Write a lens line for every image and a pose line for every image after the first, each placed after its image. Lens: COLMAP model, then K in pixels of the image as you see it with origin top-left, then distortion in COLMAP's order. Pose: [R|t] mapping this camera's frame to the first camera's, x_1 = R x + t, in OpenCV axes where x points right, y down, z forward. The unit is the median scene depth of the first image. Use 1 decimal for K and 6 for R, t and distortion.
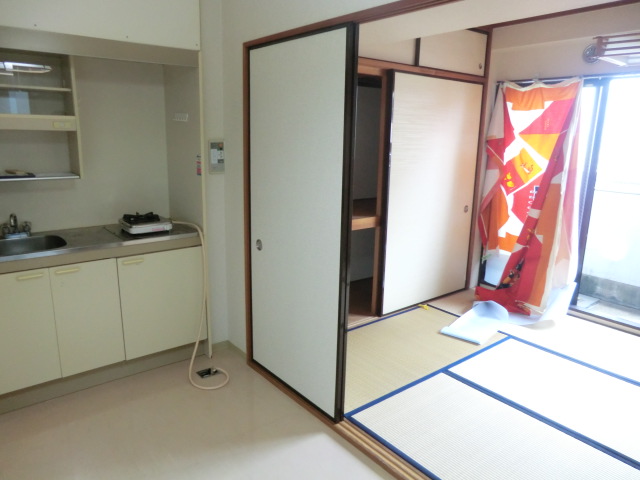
lens RADIAL K [[472.0, 0, 320.0], [0, 472.0, 240.0], [0, 0, 1]] dist [-0.131400, 0.163151]
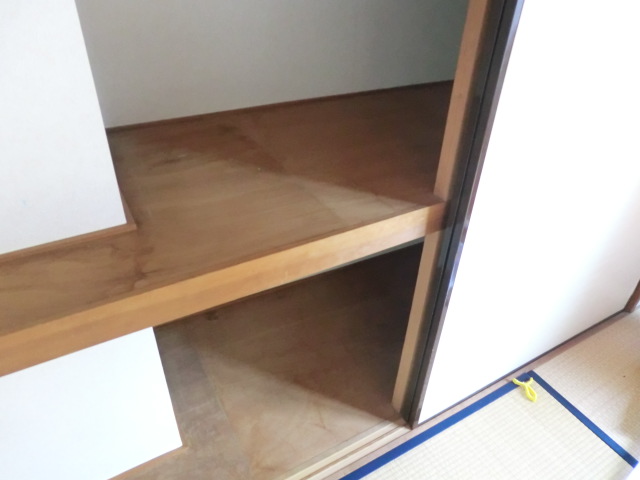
lens RADIAL K [[472.0, 0, 320.0], [0, 472.0, 240.0], [0, 0, 1]] dist [-0.131400, 0.163151]
pose [[0.987402, 0.098457, -0.123867, 0.084906], [-0.045378, 0.926145, 0.374429, -0.125226], [0.151584, -0.364091, 0.918945, 0.682748]]
